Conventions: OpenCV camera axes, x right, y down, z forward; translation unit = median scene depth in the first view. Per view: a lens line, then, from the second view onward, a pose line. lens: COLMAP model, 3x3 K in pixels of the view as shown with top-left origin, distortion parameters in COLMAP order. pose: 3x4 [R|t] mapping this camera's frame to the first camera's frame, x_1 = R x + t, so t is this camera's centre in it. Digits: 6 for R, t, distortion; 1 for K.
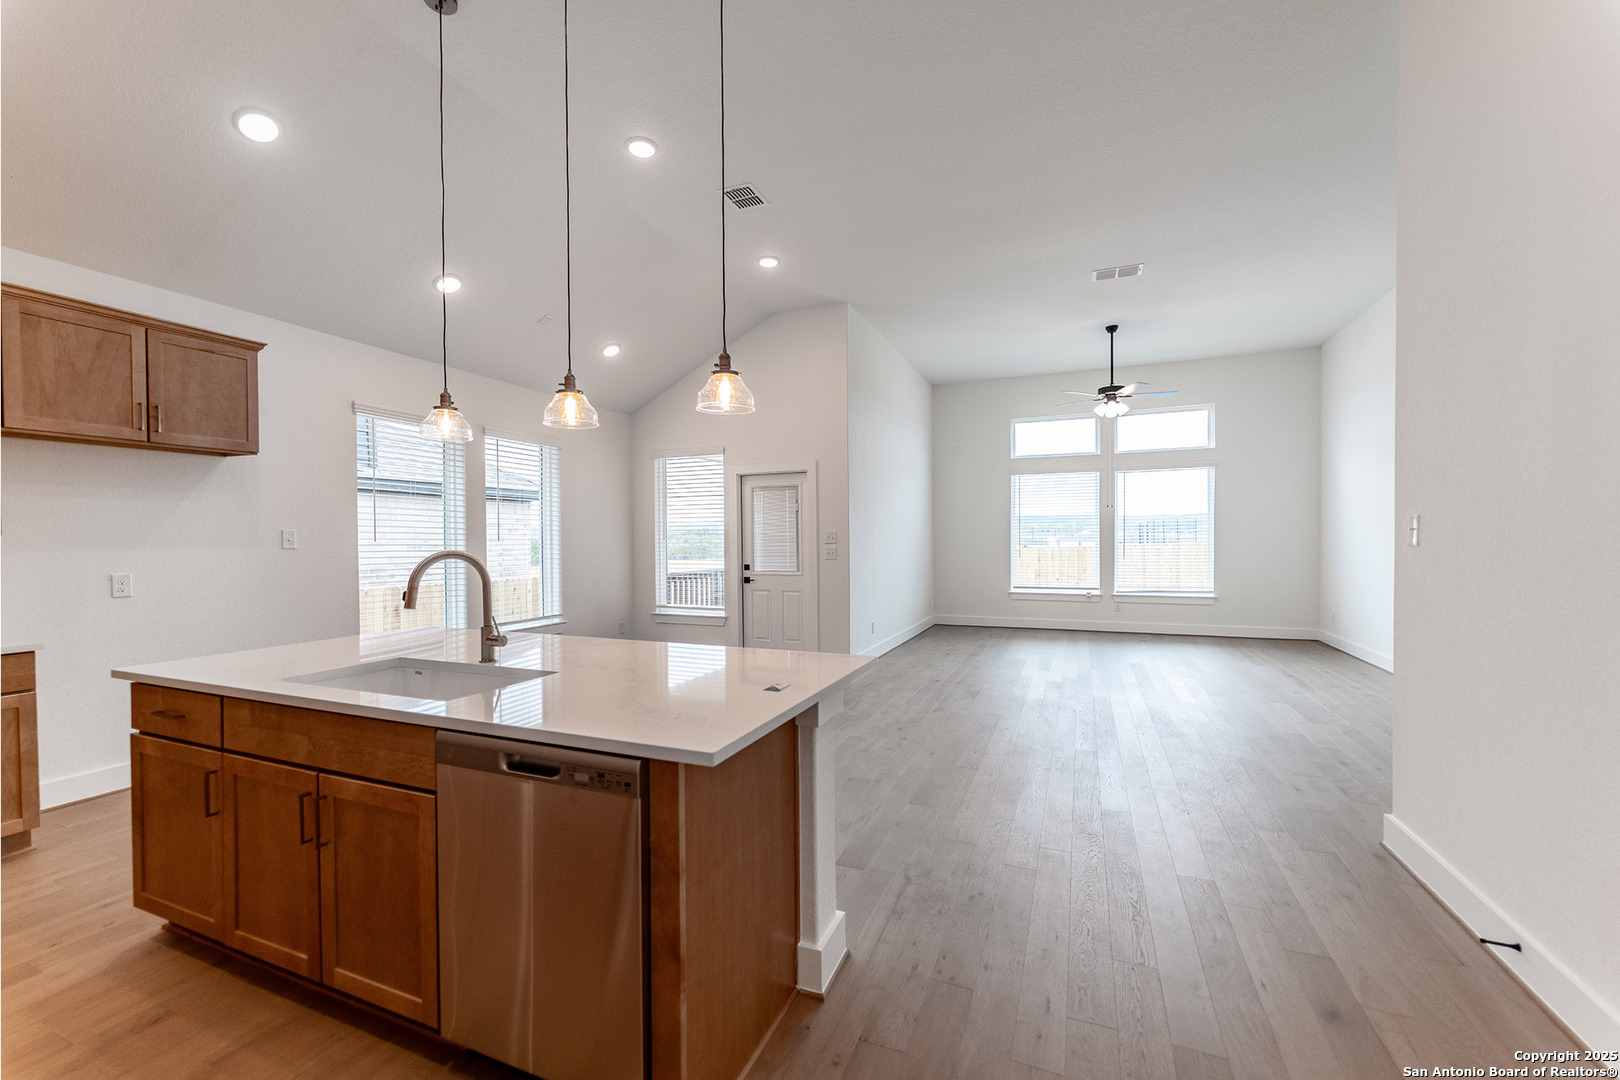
lens RADIAL K [[646.6, 0, 811.4], [0, 646.6, 542.9], [0, 0, 1]] dist [0.001043, 0.000043]
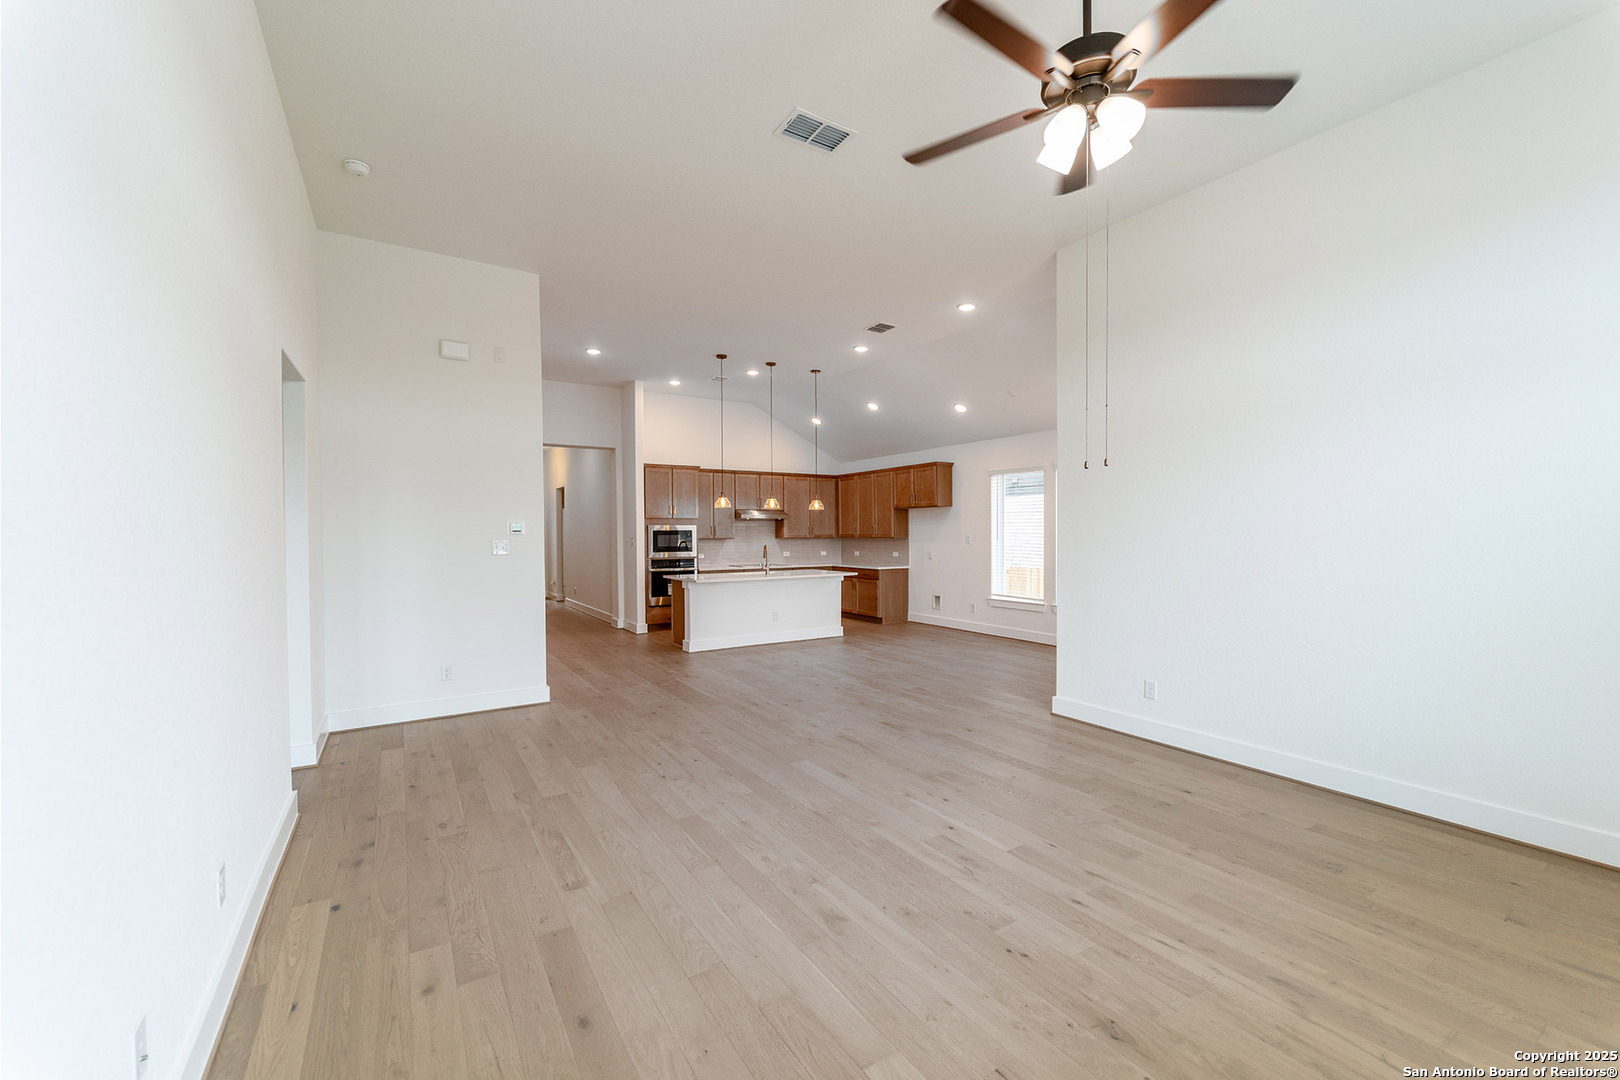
lens RADIAL K [[646.6, 0, 811.4], [0, 646.6, 542.9], [0, 0, 1]] dist [0.001043, 0.000043]
pose [[-0.573511, 0.020978, -0.818929, 0.774212], [0.002249, 0.999709, 0.024034, -0.027956], [0.819195, 0.011942, -0.573391, 1.060132]]
